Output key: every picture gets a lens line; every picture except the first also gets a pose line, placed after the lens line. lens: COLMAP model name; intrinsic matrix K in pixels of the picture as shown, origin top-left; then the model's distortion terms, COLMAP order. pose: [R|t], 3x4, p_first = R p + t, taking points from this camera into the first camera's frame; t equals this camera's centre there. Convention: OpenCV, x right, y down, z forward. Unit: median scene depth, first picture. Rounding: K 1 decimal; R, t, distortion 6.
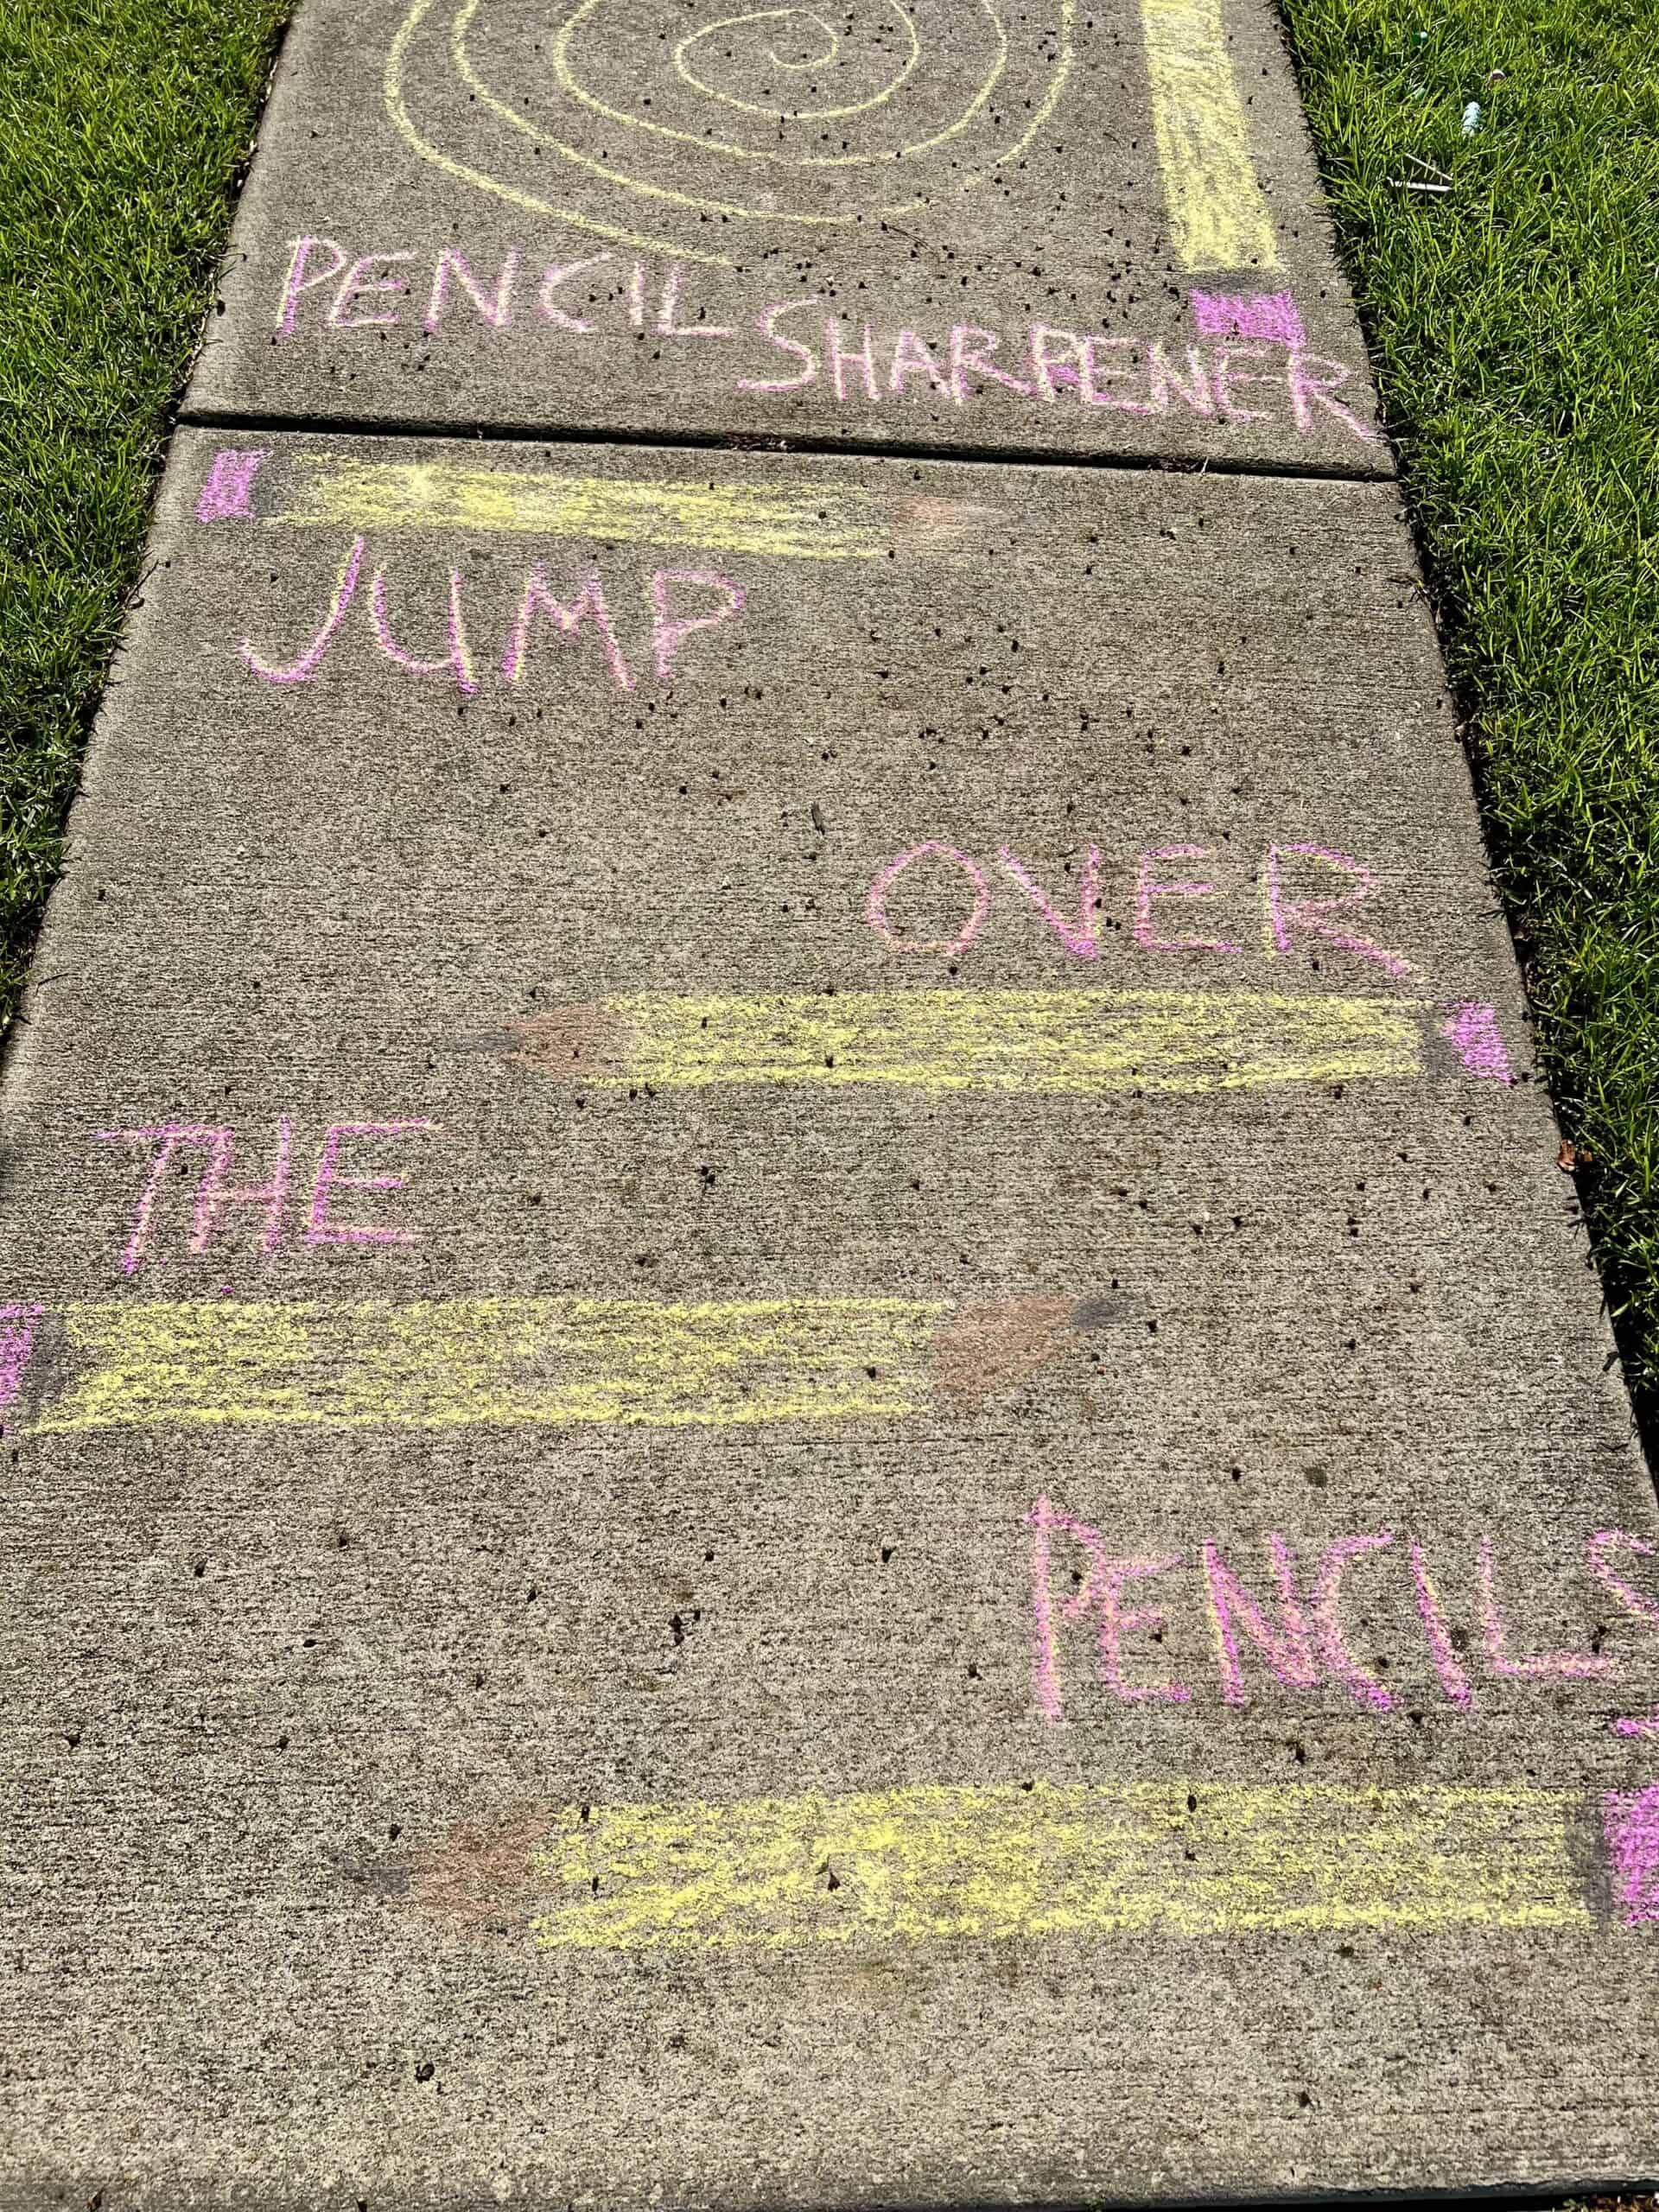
lens RADIAL K [[1683.1, 0, 807.1], [0, 1683.1, 1111.1], [0, 0, 1]] dist [0.059146, -0.068256]
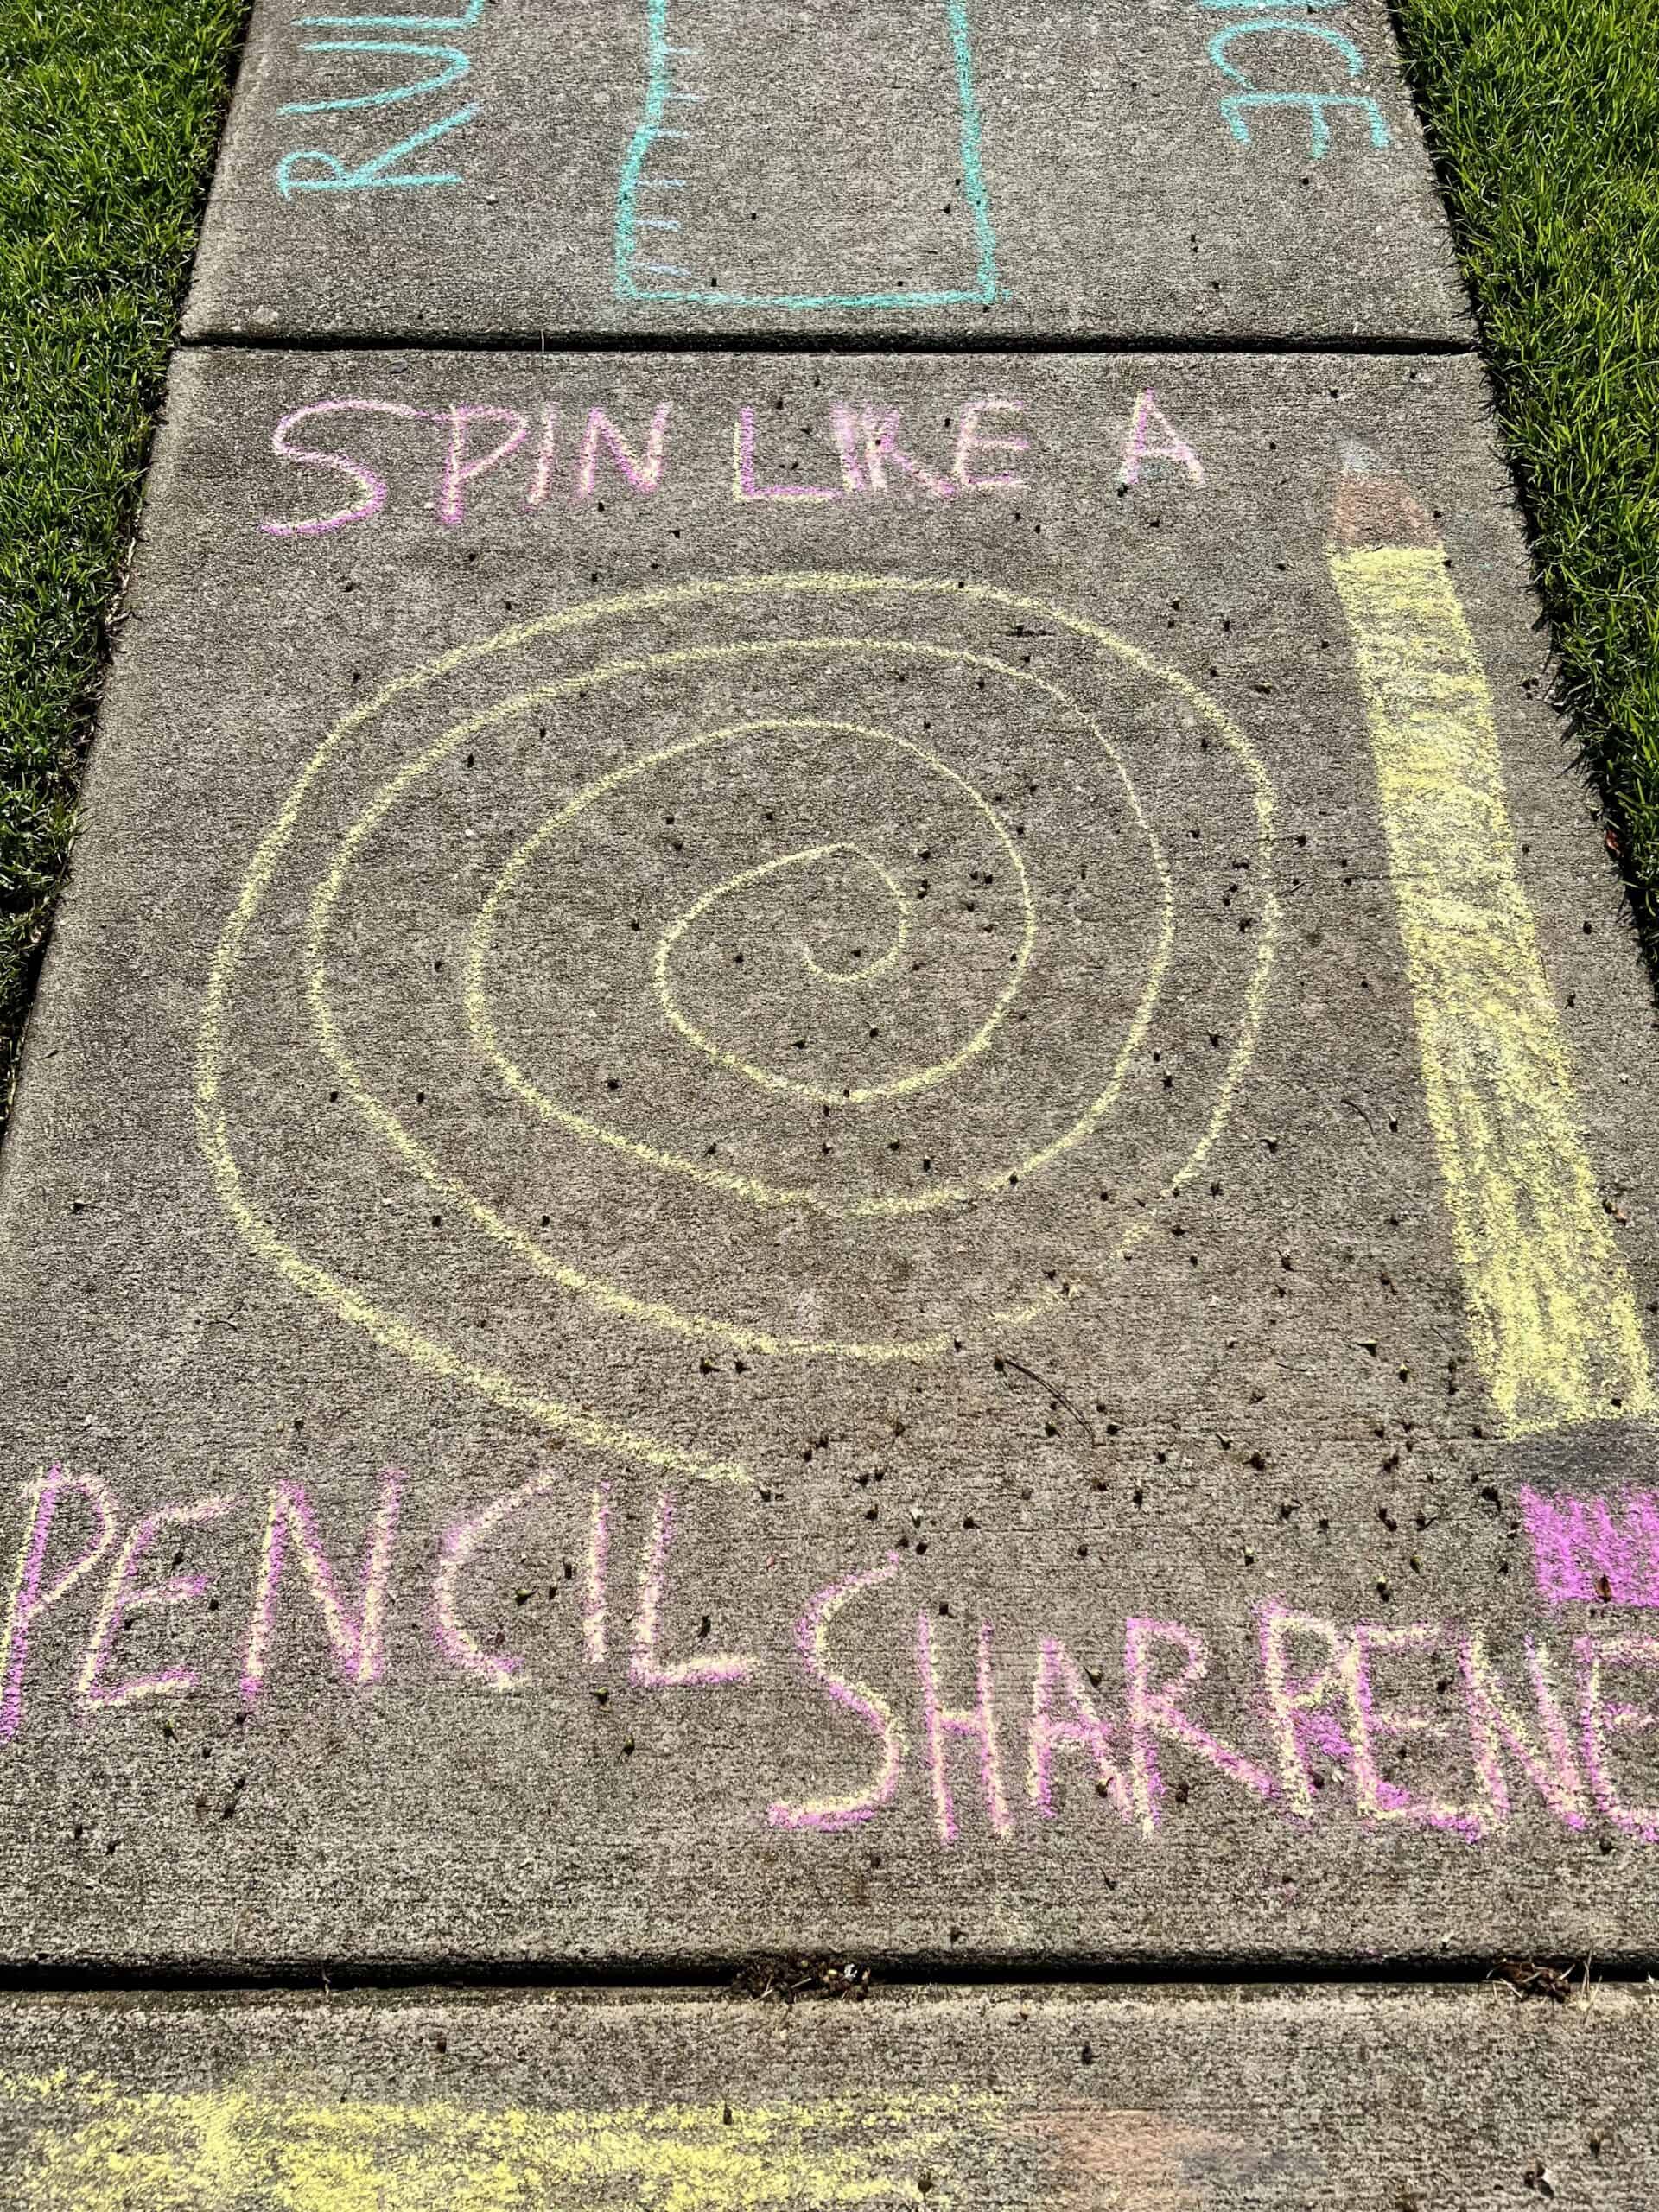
lens RADIAL K [[1683.1, 0, 823.3], [0, 1683.1, 1089.4], [0, 0, 1]] dist [0.059146, -0.068256]
pose [[0.999029, -0.032005, -0.030280, 0.003644], [0.033721, 0.997749, 0.057972, -0.676783], [0.028357, -0.058936, 0.997859, 0.411198]]
